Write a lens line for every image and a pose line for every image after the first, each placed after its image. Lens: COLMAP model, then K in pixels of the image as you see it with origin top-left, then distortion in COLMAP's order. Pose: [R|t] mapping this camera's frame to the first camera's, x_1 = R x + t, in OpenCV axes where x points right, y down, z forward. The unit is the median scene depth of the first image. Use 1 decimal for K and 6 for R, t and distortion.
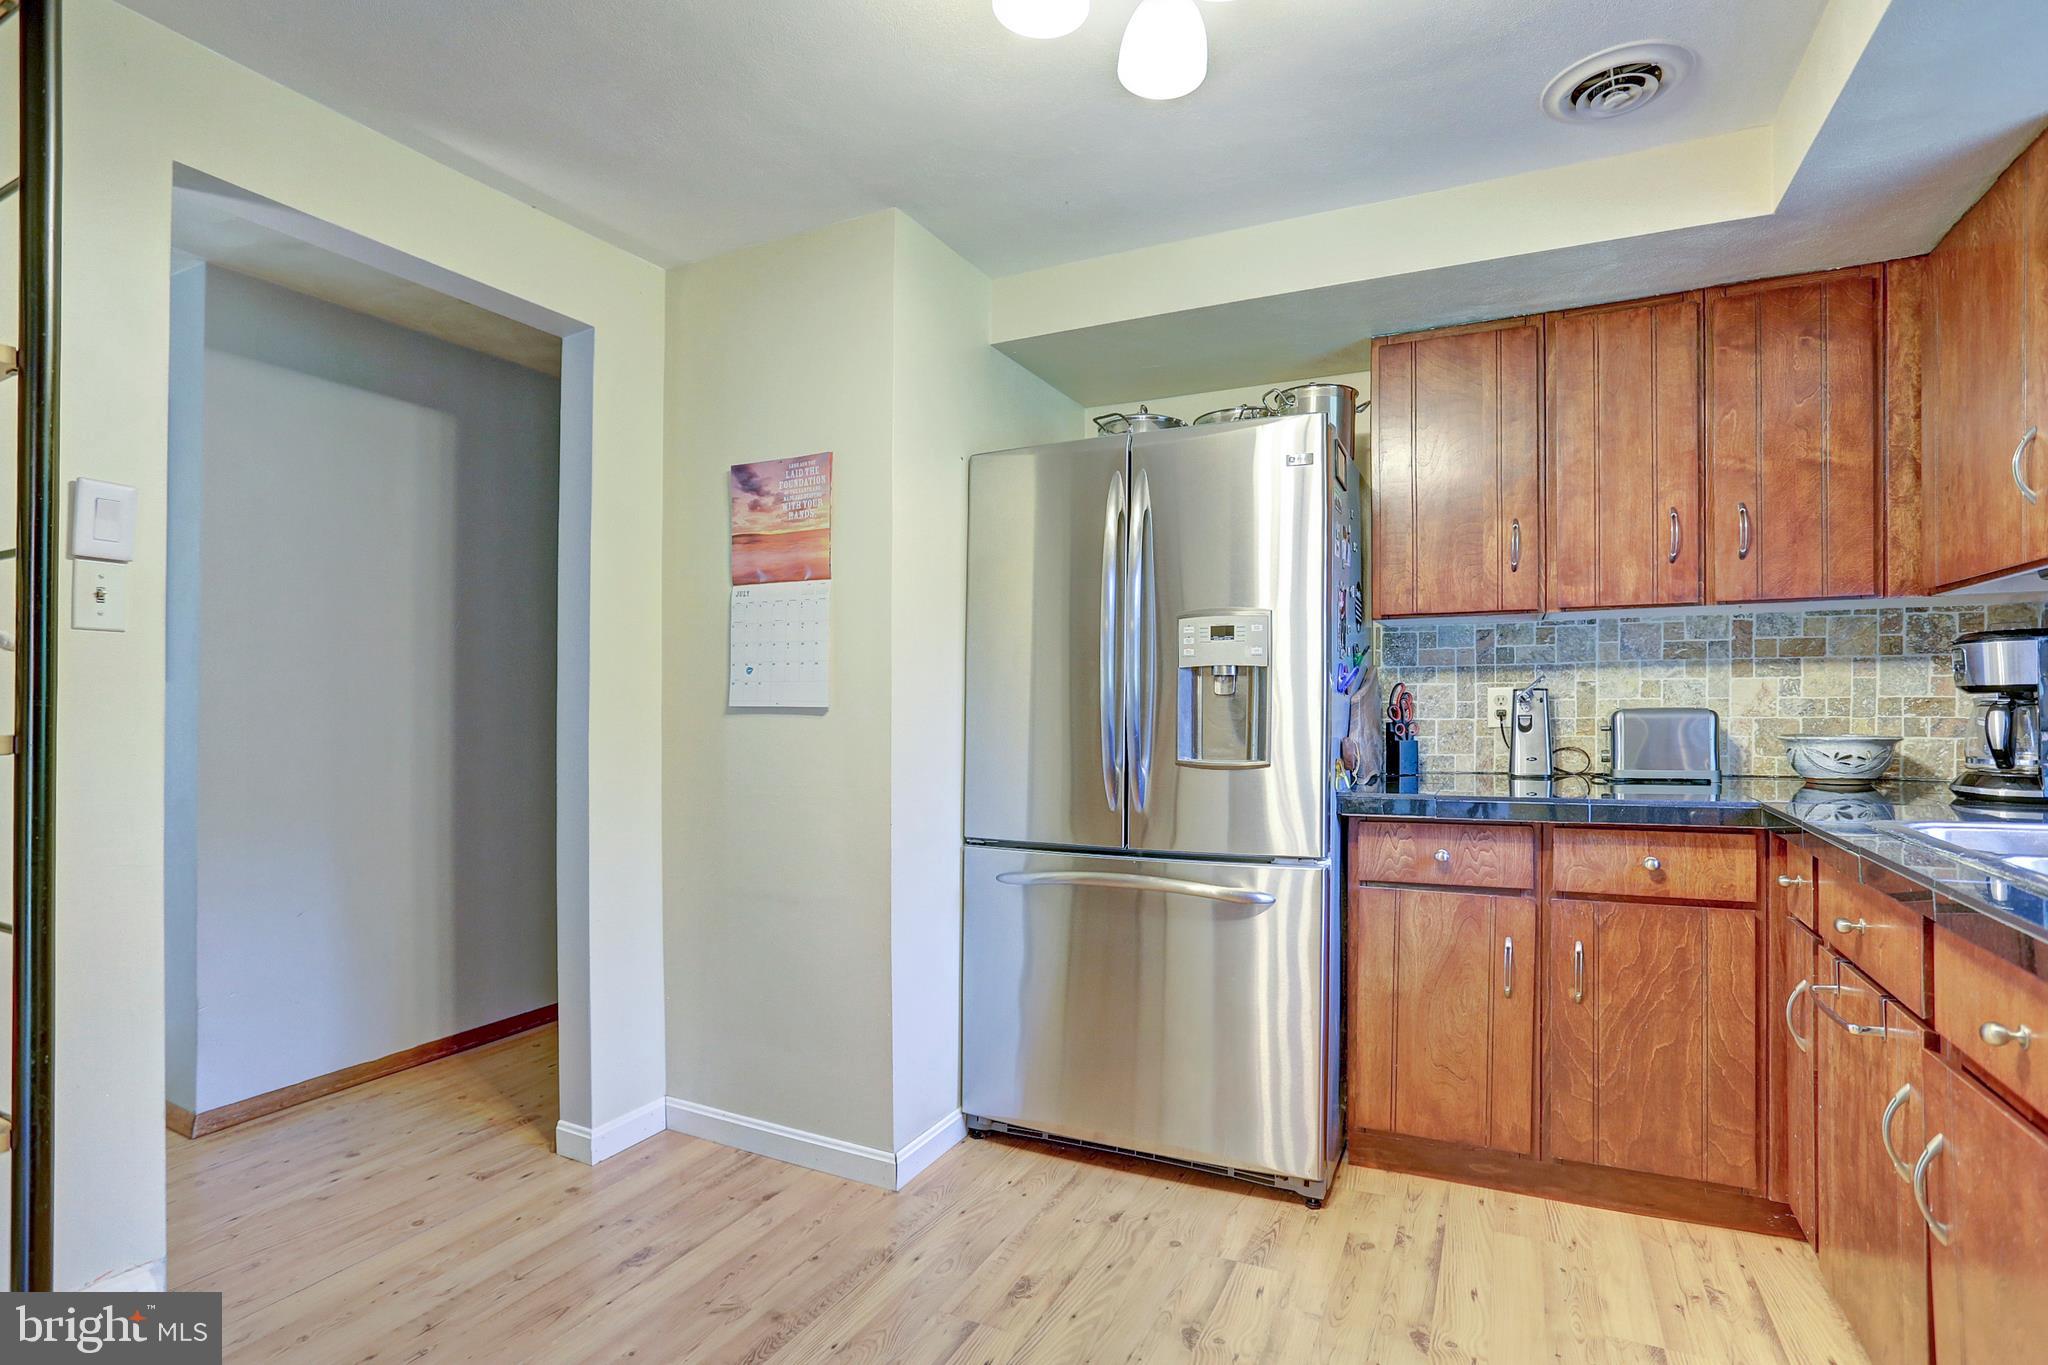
lens RADIAL K [[996.7, 0, 1028.5], [0, 996.7, 684.4], [0, 0, 1]] dist [-0.073351, 0.031866]
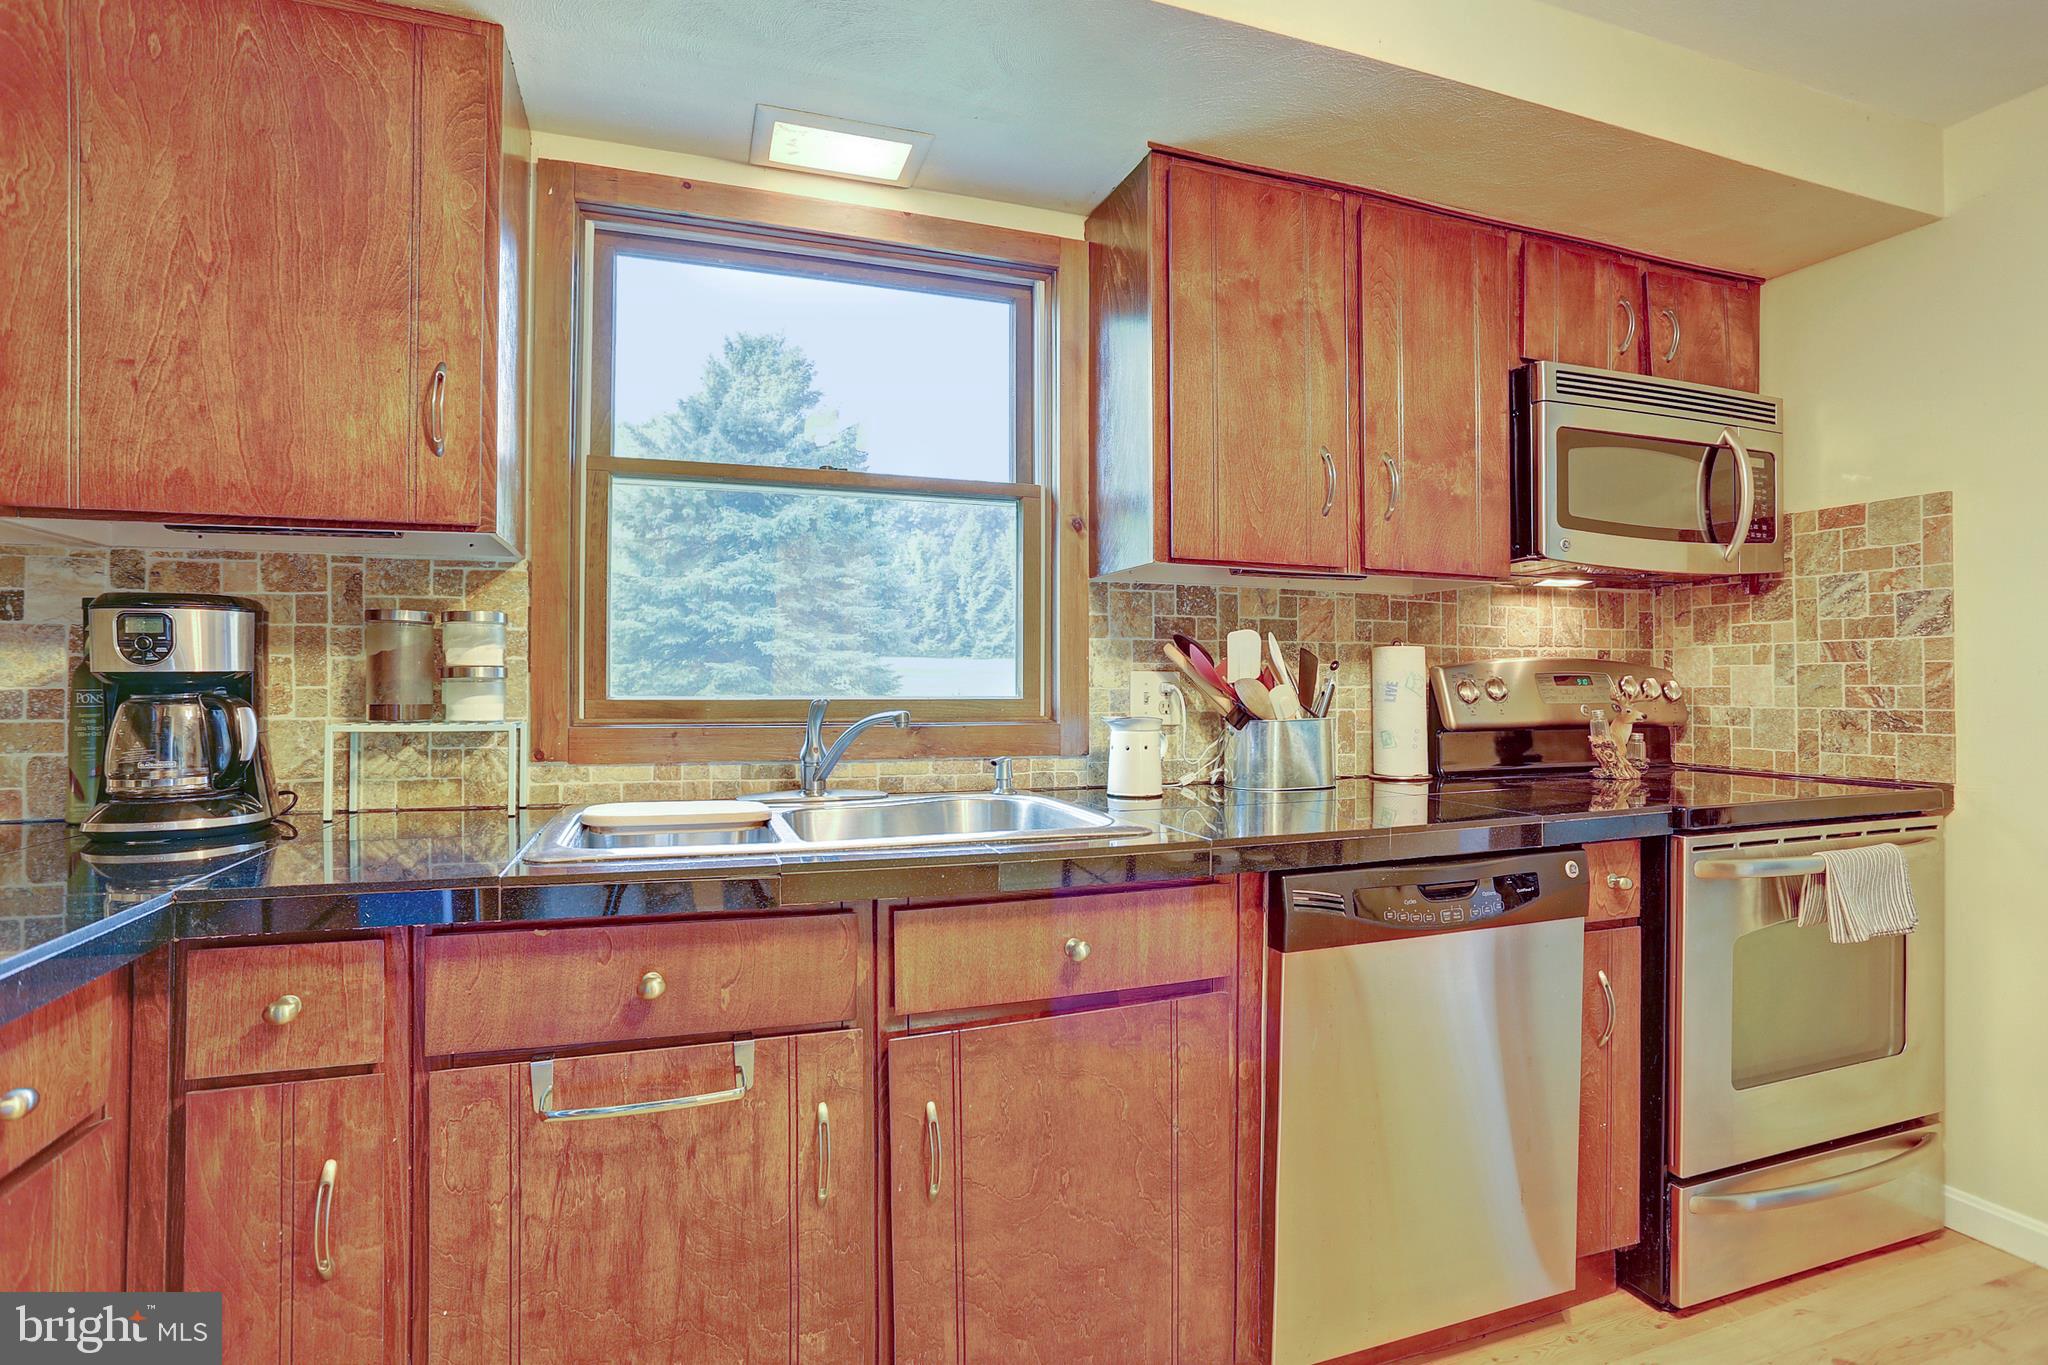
lens RADIAL K [[996.7, 0, 1028.5], [0, 996.7, 684.4], [0, 0, 1]] dist [-0.073351, 0.031866]
pose [[-0.716484, 0.009250, 0.697542, 0.067031], [-0.006313, 0.999785, -0.019742, 0.017734], [-0.697575, -0.018548, -0.716271, 0.911686]]
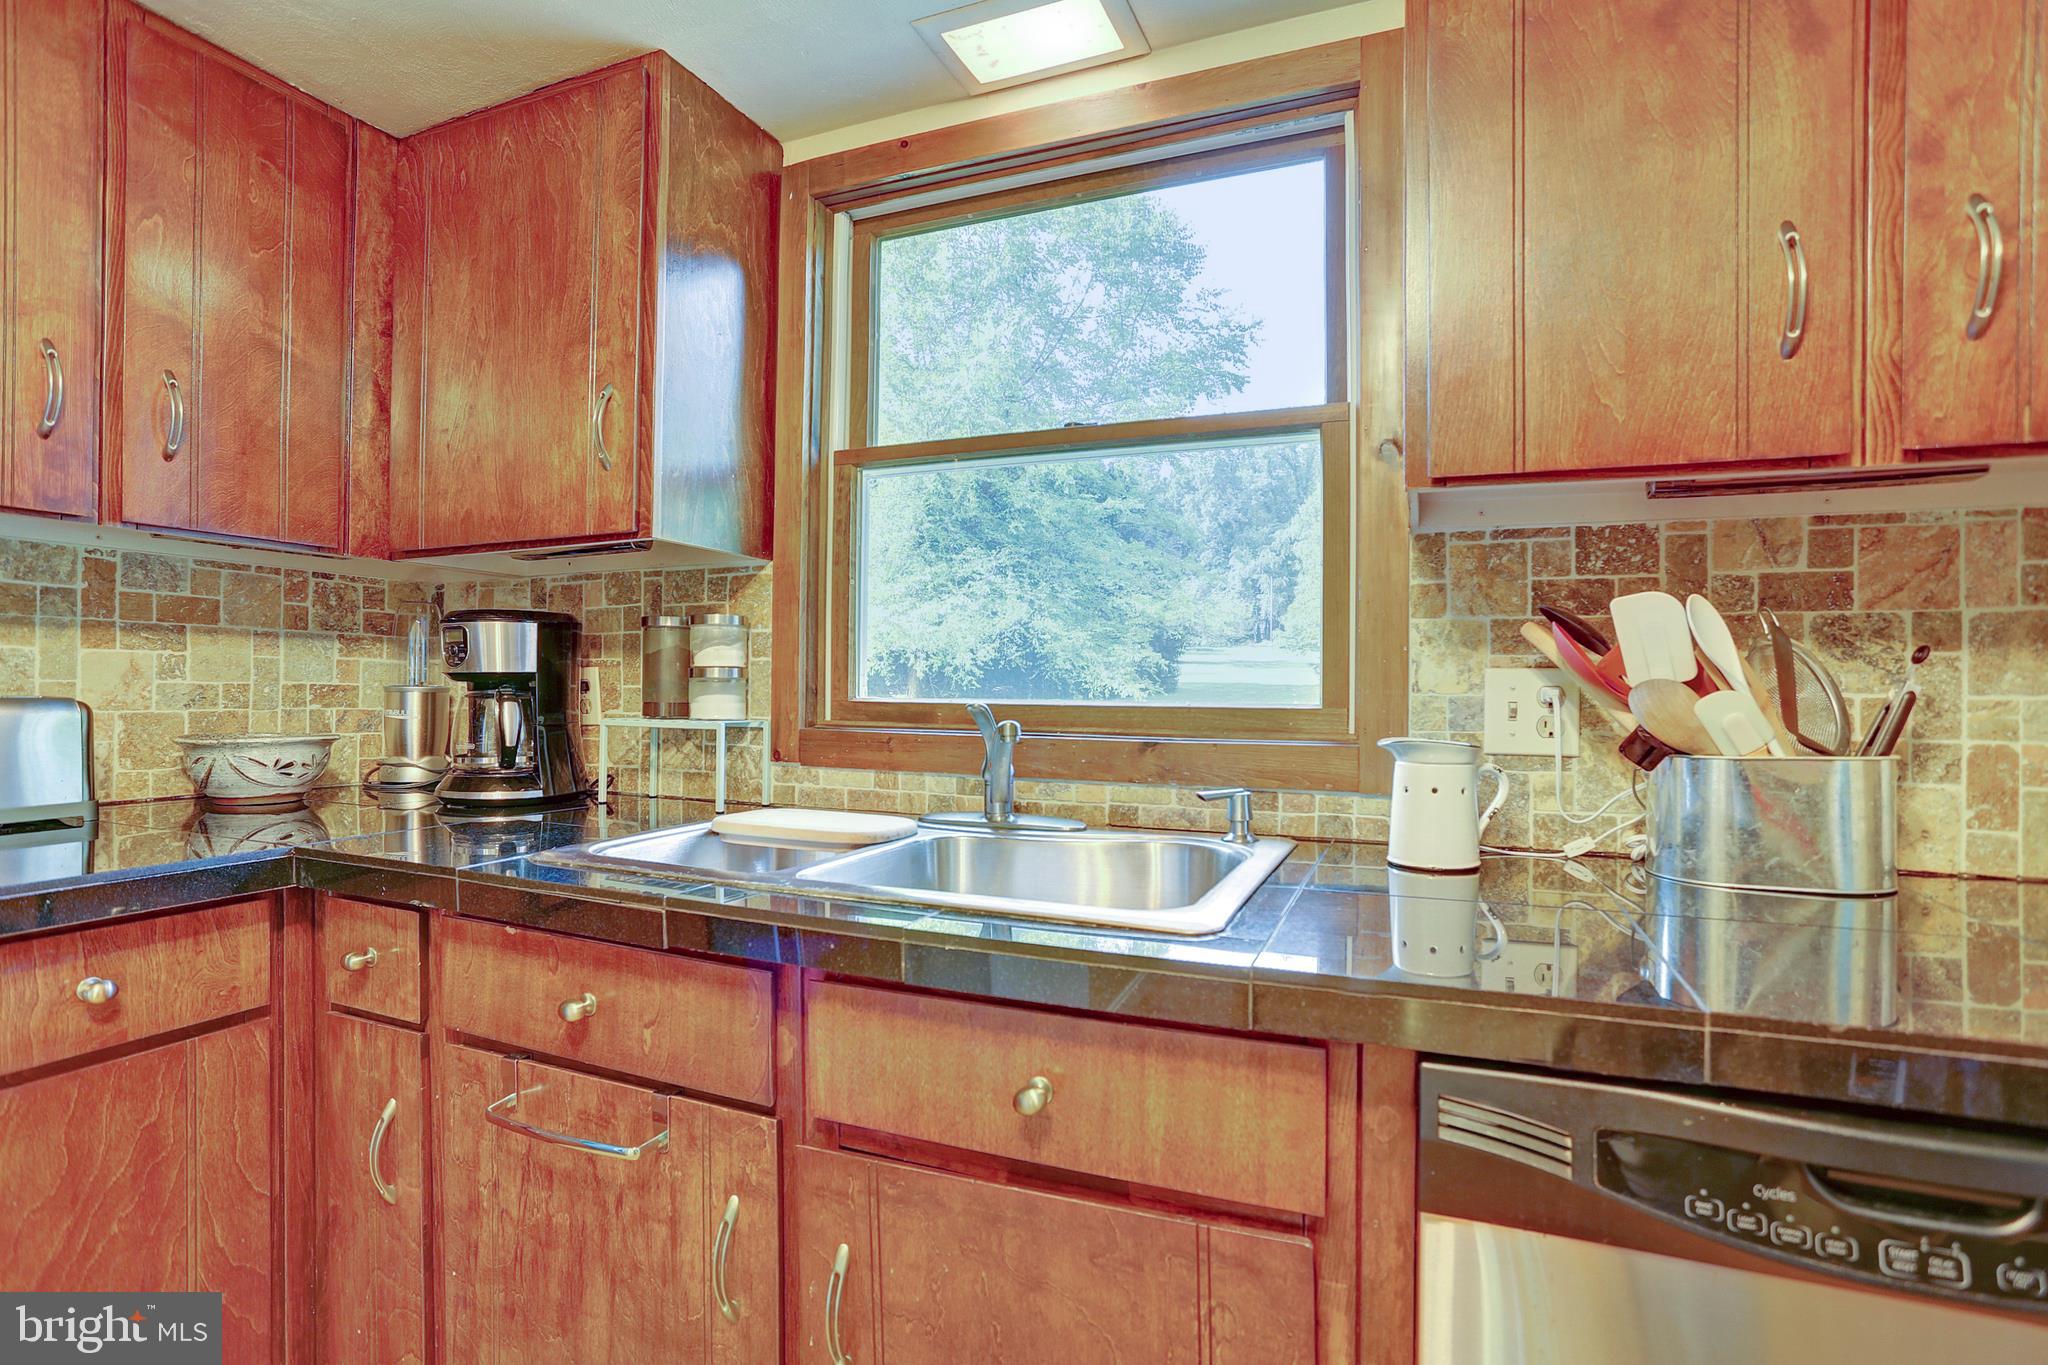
lens RADIAL K [[1005.3, 0, 1016.7], [0, 1005.3, 684.3], [0, 0, 1]] dist [-0.075316, 0.032935]
pose [[-0.060386, 0.012918, 0.998092, 0.077191], [-0.025103, 0.999580, -0.014456, 0.011235], [-0.997859, -0.025928, -0.060036, 0.490476]]
